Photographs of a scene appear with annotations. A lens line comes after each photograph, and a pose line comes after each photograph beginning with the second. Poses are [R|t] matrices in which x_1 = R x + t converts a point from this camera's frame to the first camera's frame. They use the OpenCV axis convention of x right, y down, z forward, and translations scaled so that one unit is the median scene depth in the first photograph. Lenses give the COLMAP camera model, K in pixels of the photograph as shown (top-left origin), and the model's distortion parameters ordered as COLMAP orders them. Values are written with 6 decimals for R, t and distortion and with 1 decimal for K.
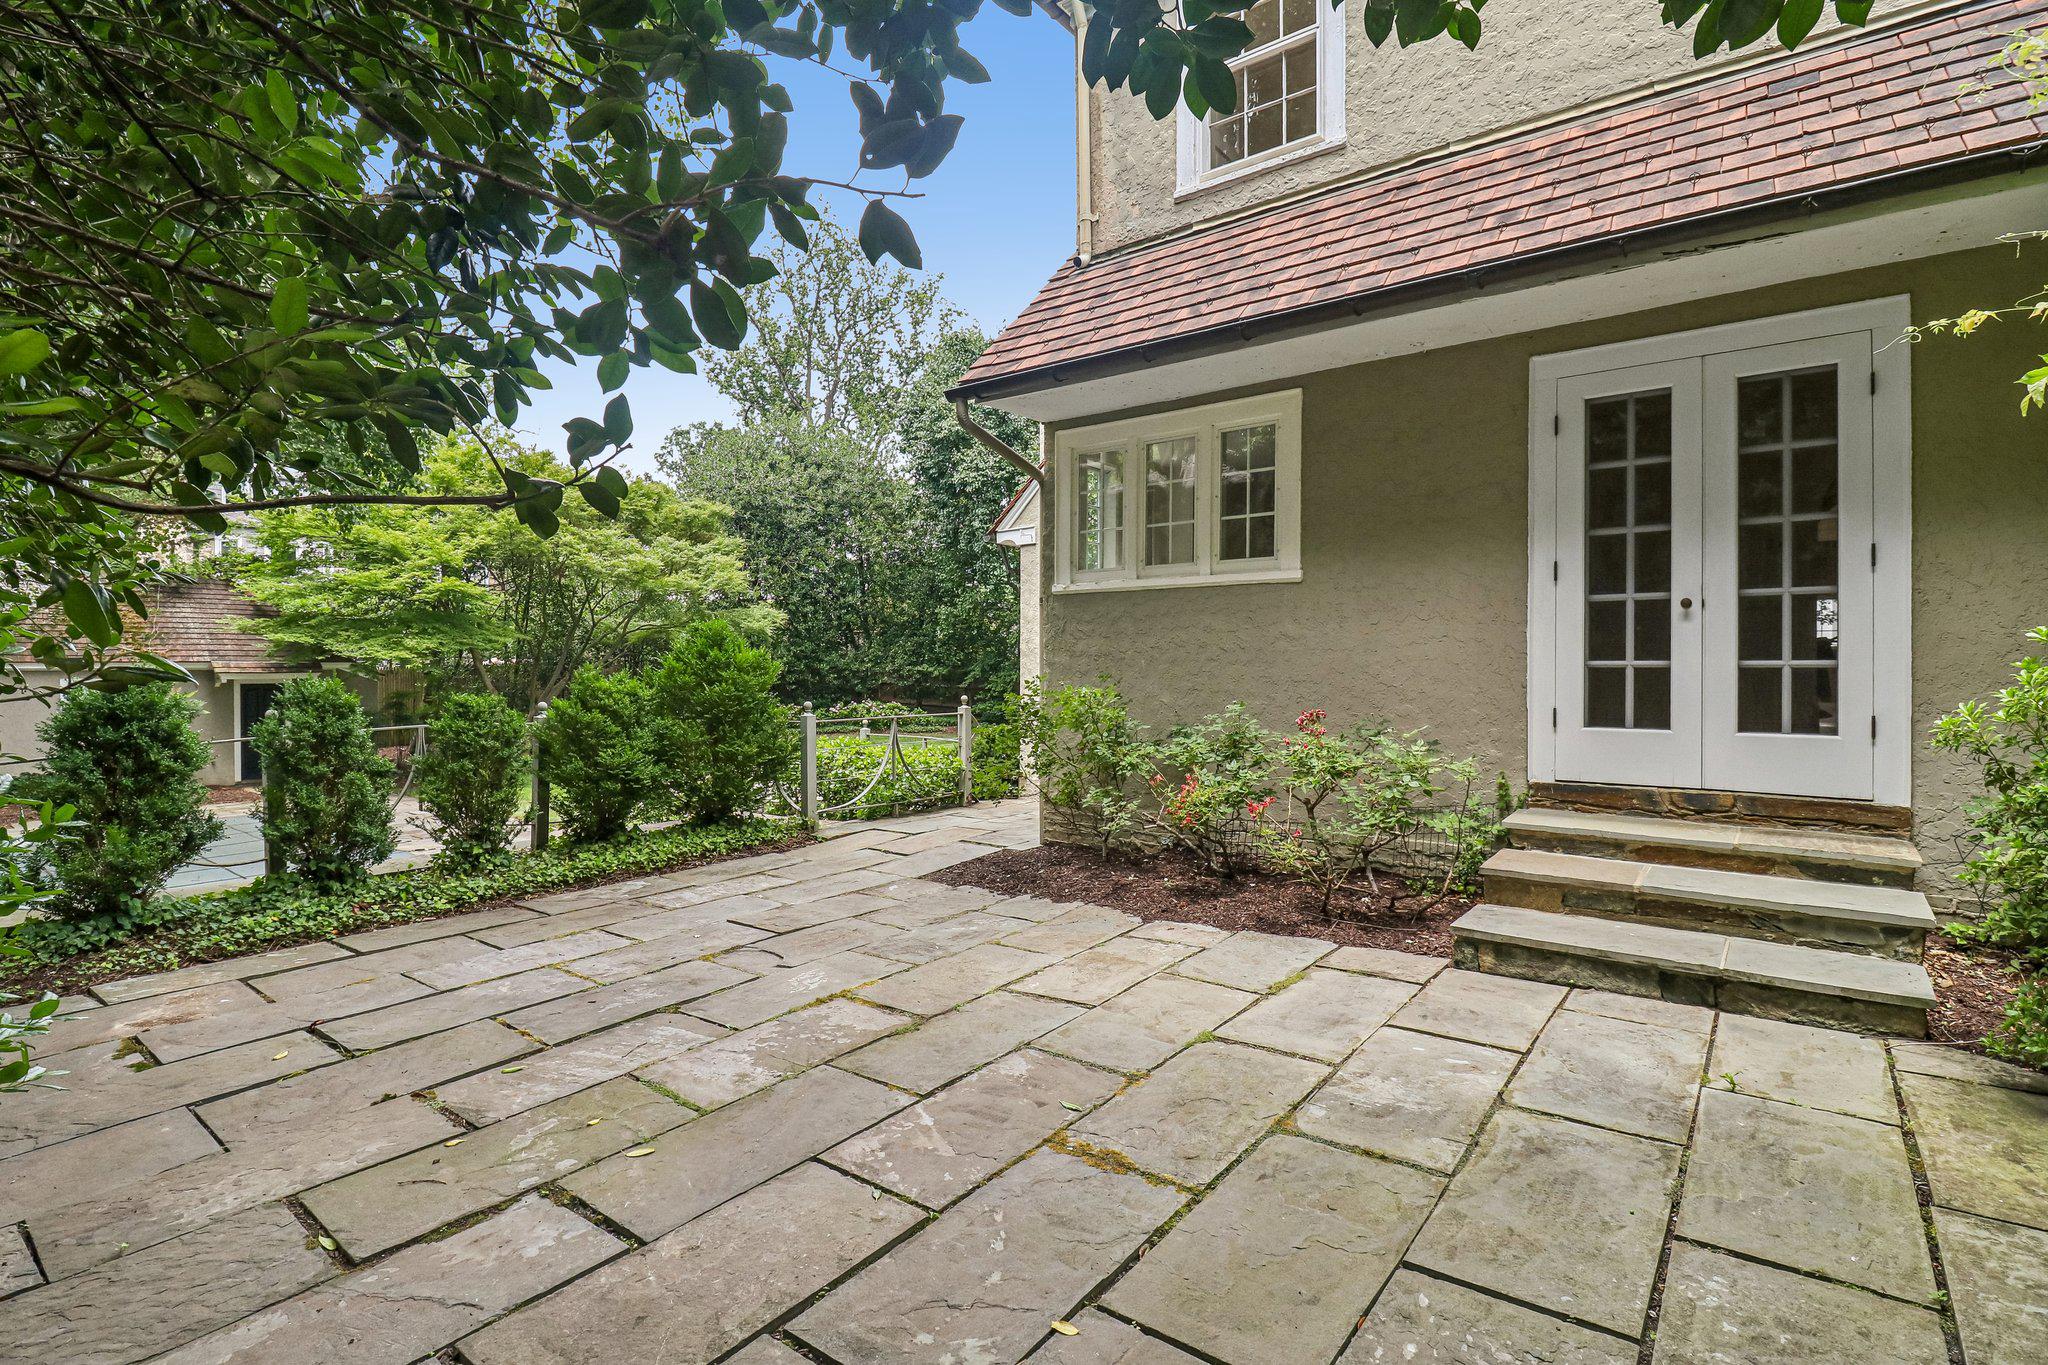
lens RADIAL K [[946.3, 0, 1015.0], [0, 946.3, 677.3], [0, 0, 1]] dist [0.007127, -0.011407]
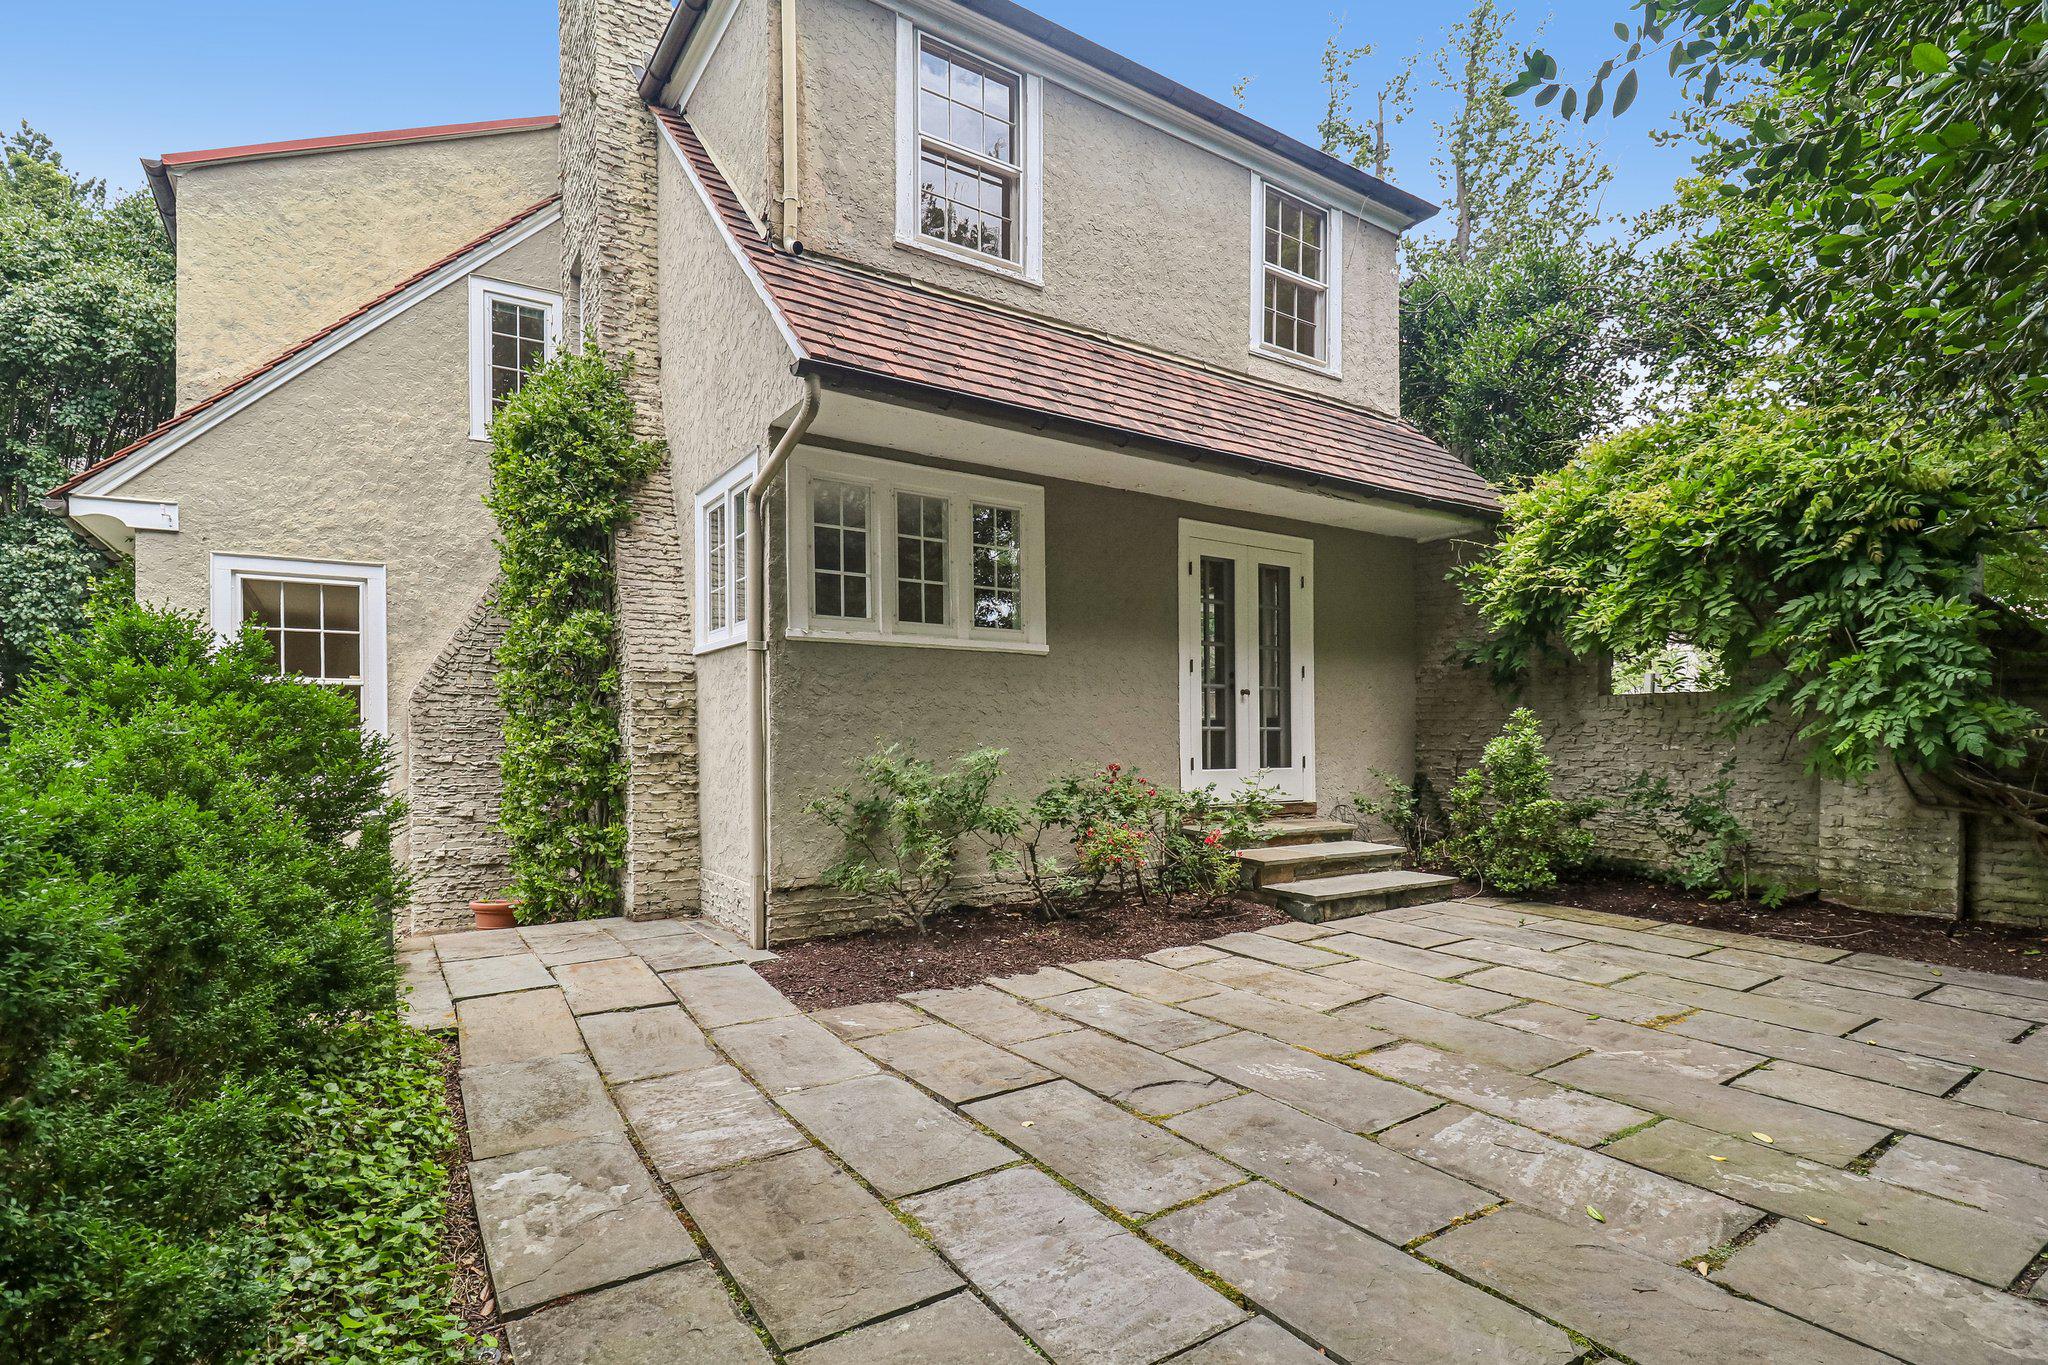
lens RADIAL K [[917.3, 0, 1019.3], [0, 917.3, 758.8], [0, 0, 1]] dist [-0.015527, -0.000747]
pose [[0.361312, -0.022509, 0.932173, -1.029857], [0.010310, 0.999744, 0.020145, 0.003975], [-0.932388, 0.002332, 0.361452, 0.853753]]
